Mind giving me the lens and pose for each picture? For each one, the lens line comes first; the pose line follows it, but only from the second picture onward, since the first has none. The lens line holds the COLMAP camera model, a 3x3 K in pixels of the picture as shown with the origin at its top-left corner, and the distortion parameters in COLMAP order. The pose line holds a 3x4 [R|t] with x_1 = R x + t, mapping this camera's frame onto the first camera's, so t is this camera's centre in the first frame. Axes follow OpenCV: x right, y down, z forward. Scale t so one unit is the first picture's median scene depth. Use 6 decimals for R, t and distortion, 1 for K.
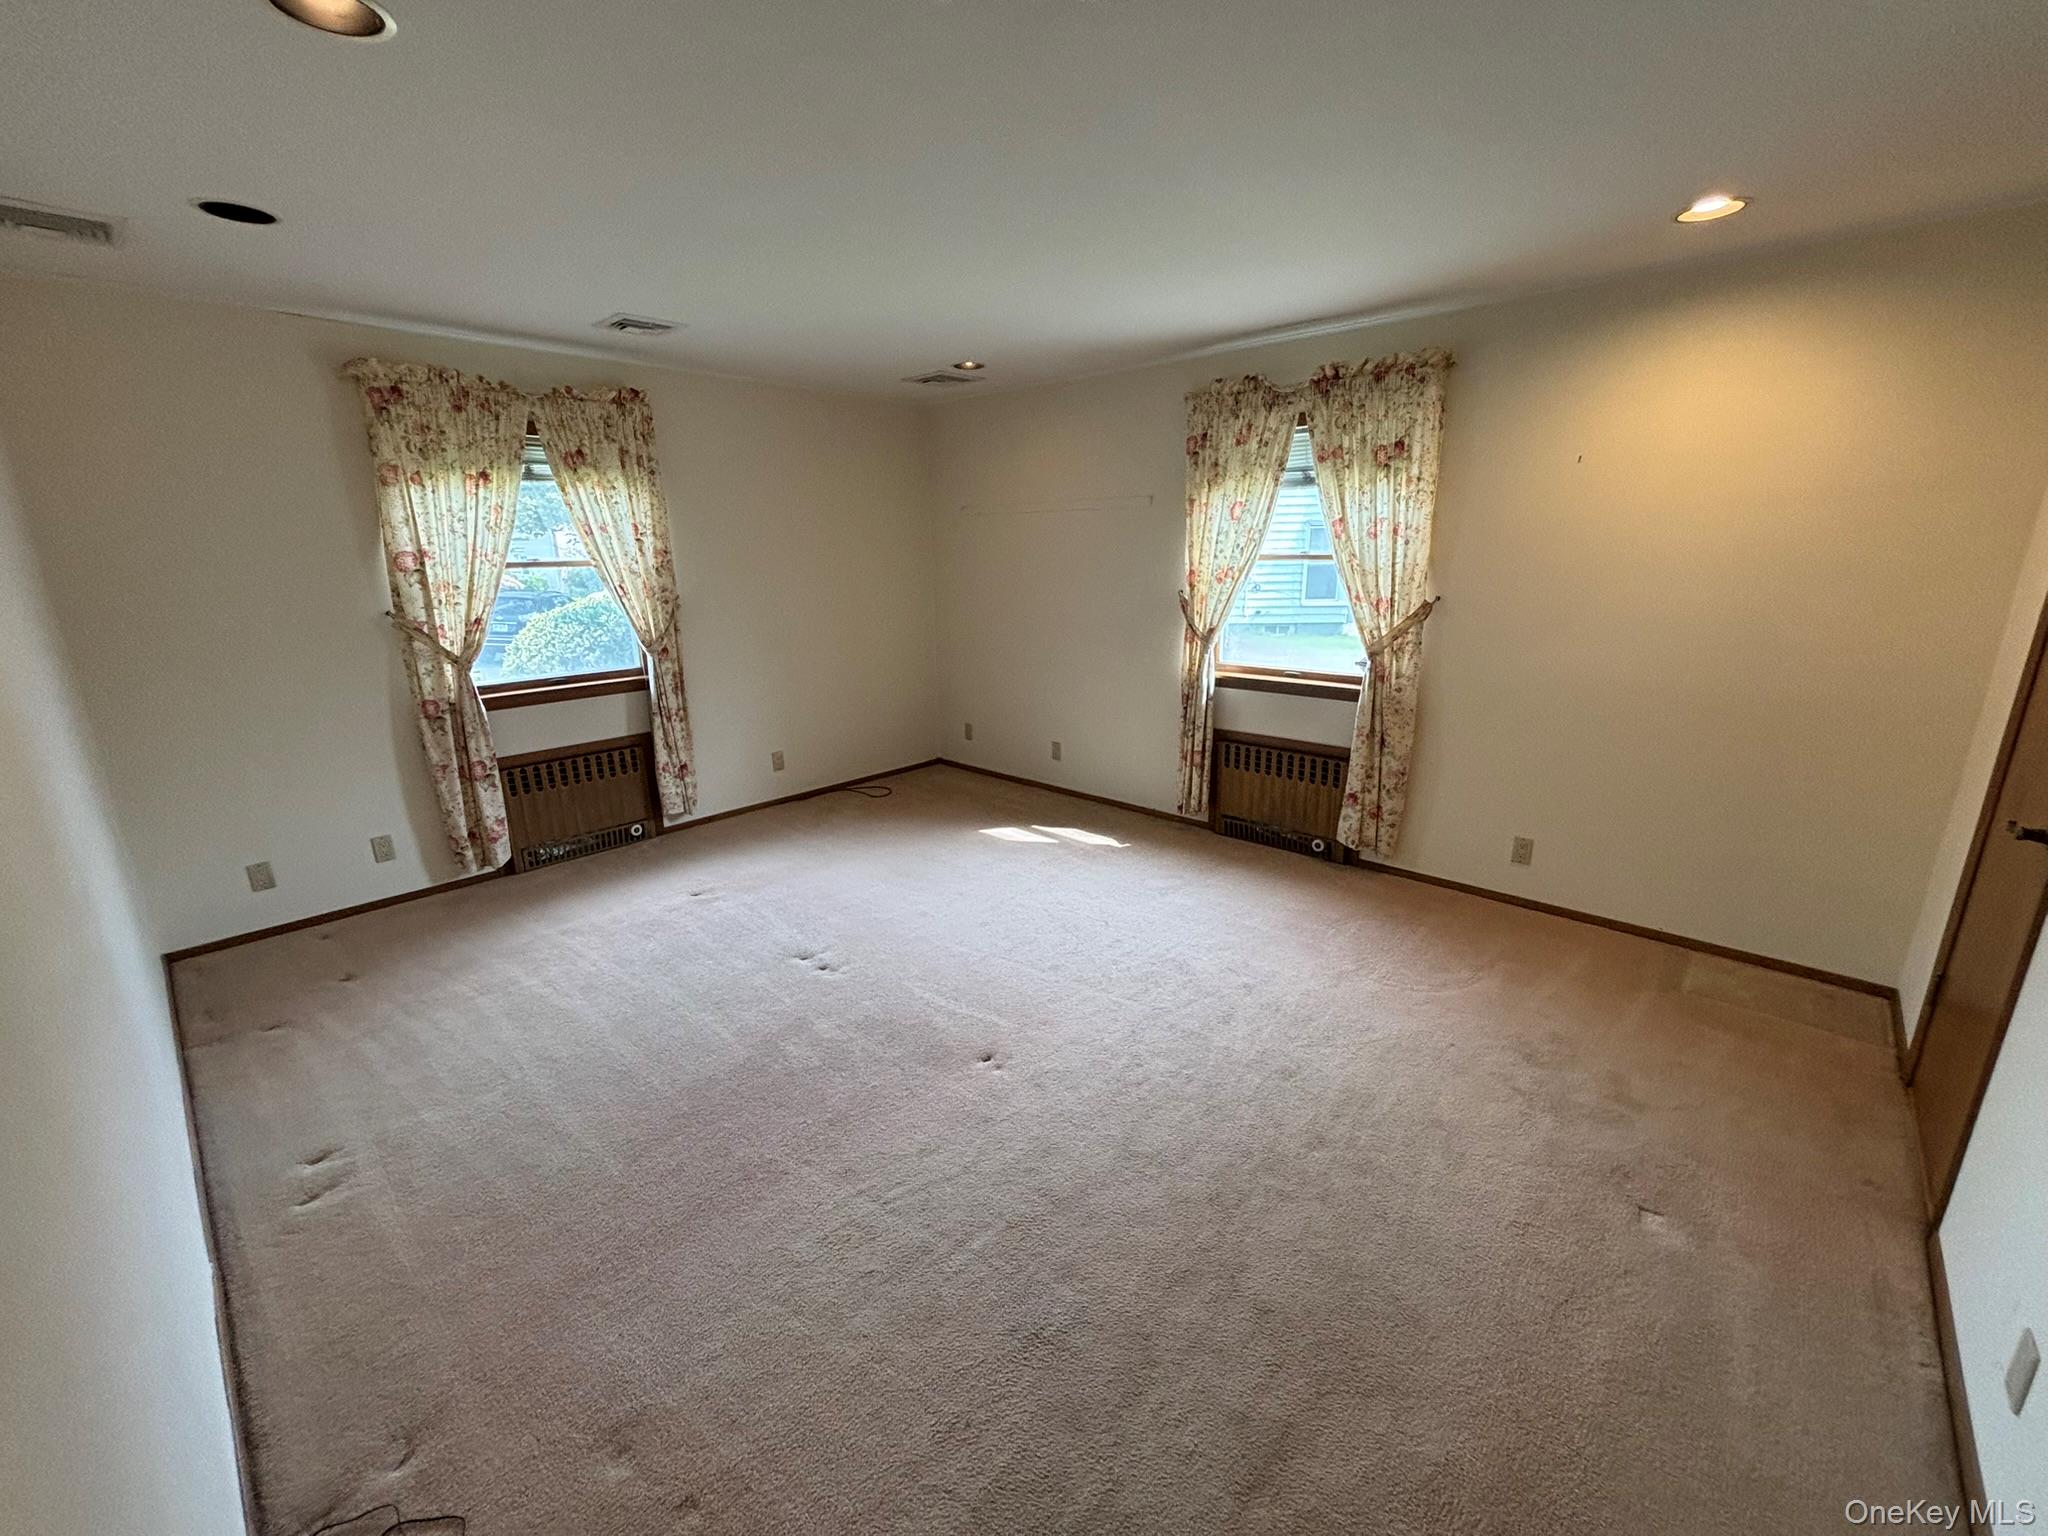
lens RADIAL K [[824.4, 0, 1020.4], [0, 824.4, 776.7], [0, 0, 1]] dist [-0.001791, 0.002079]
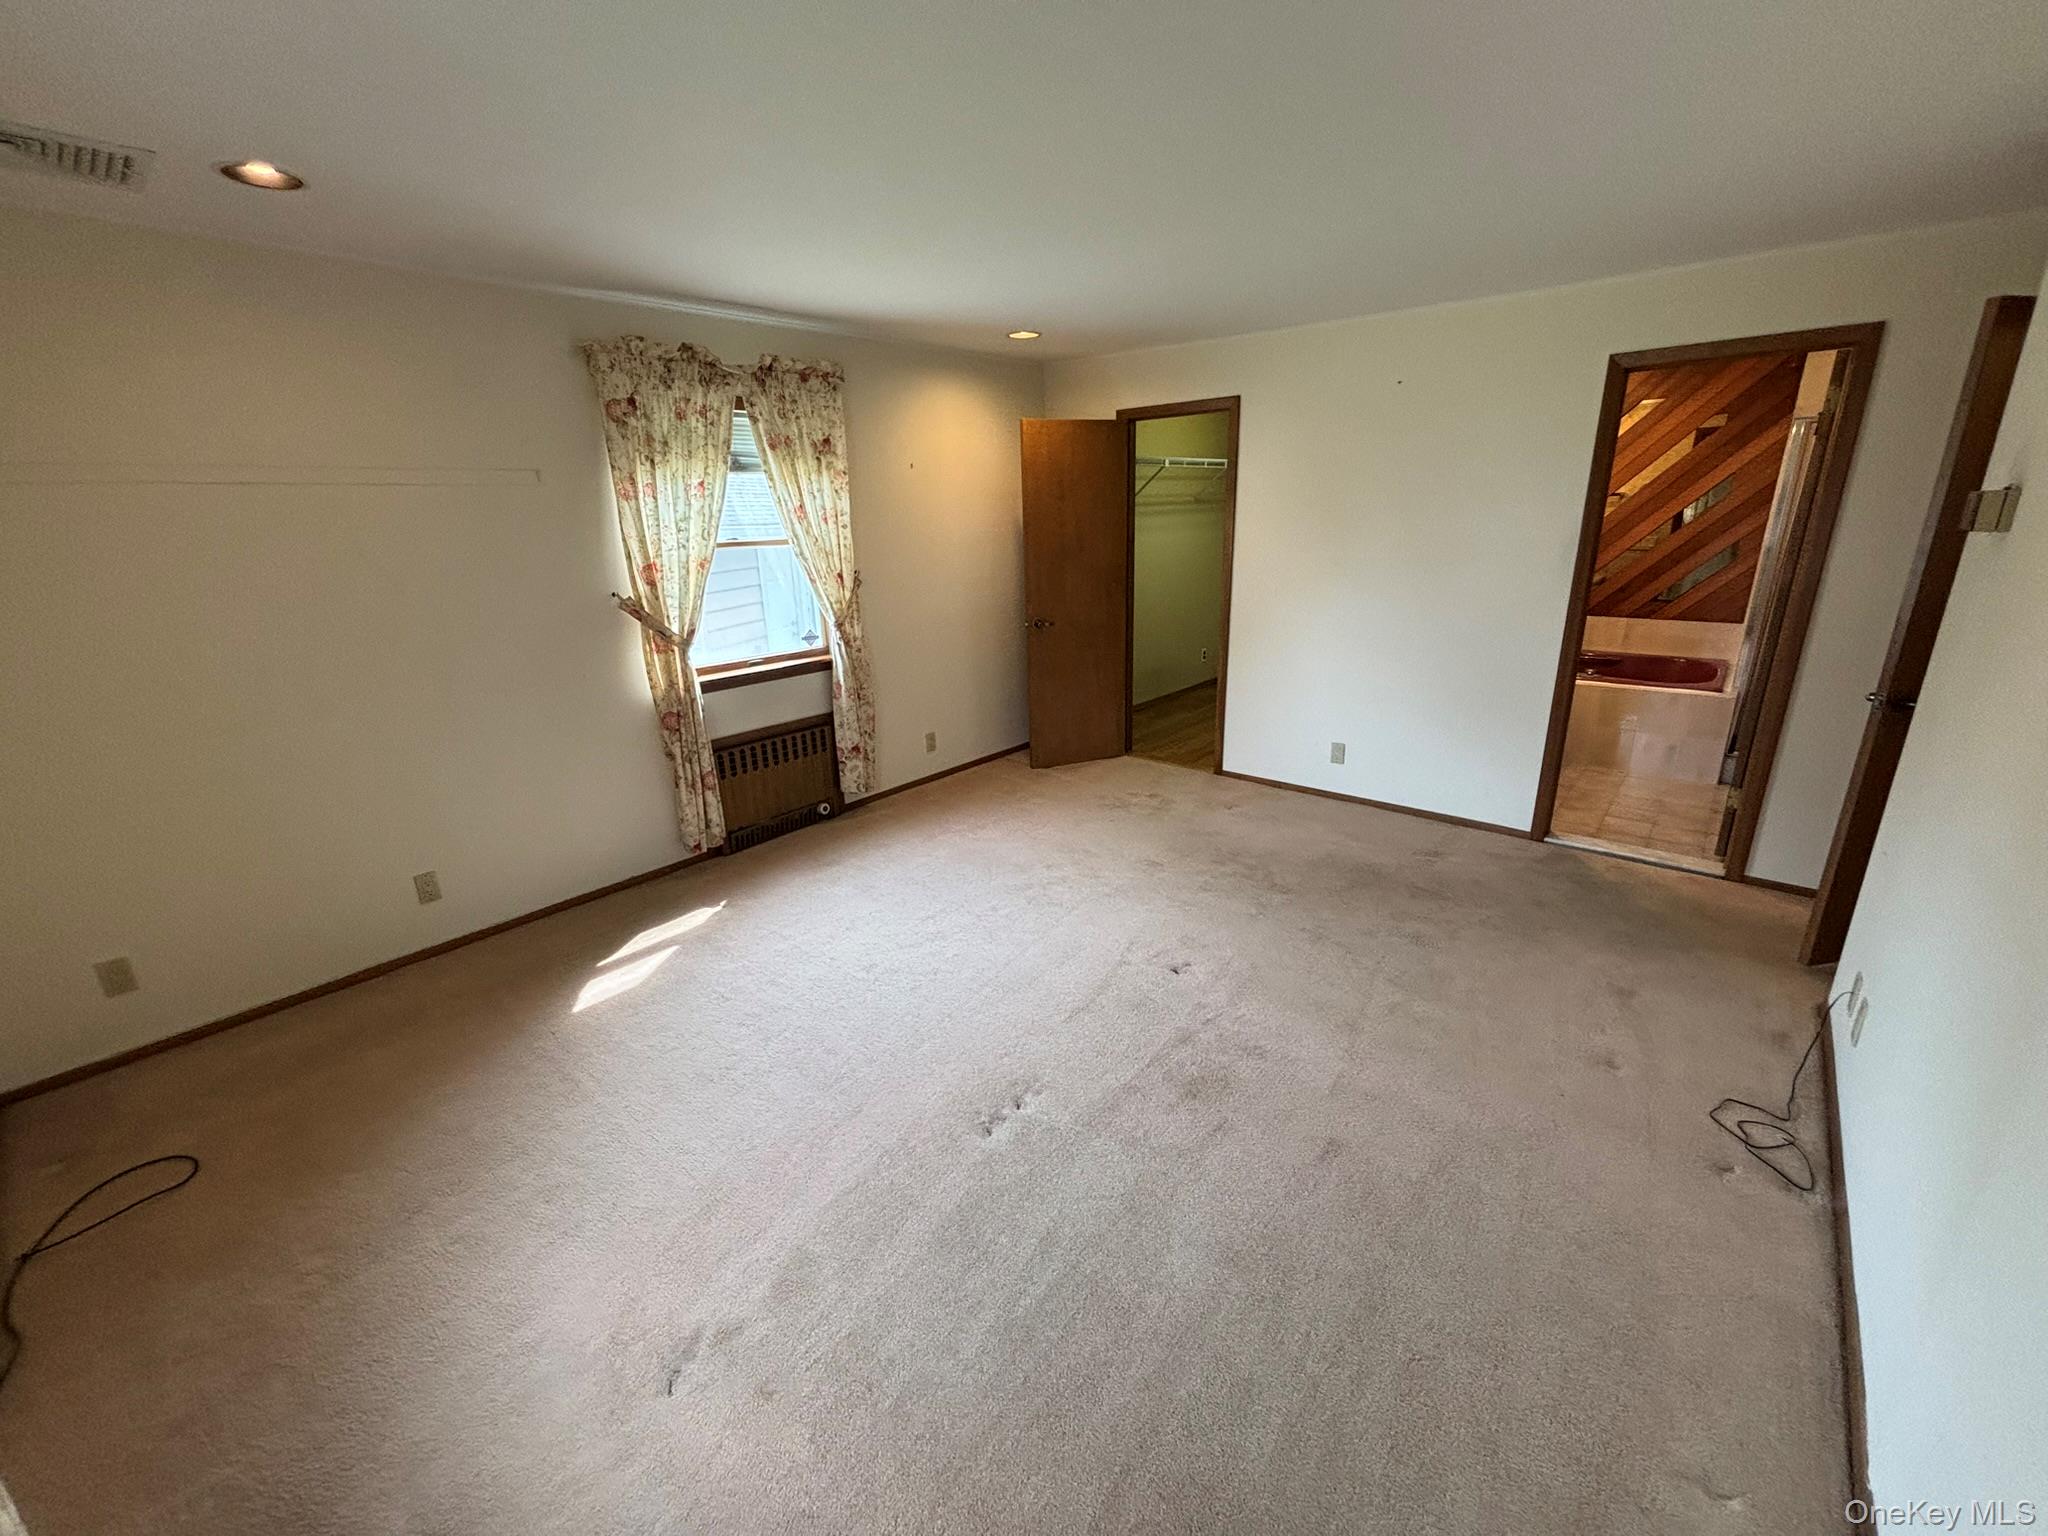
lens RADIAL K [[824.4, 0, 1034.1], [0, 824.4, 777.6], [0, 0, 1]] dist [-0.001791, 0.002079]
pose [[-0.033365, -0.299149, 0.953623, -0.719121], [0.300434, 0.907022, 0.295042, -0.205630], [-0.953219, 0.296344, 0.059612, 0.713571]]
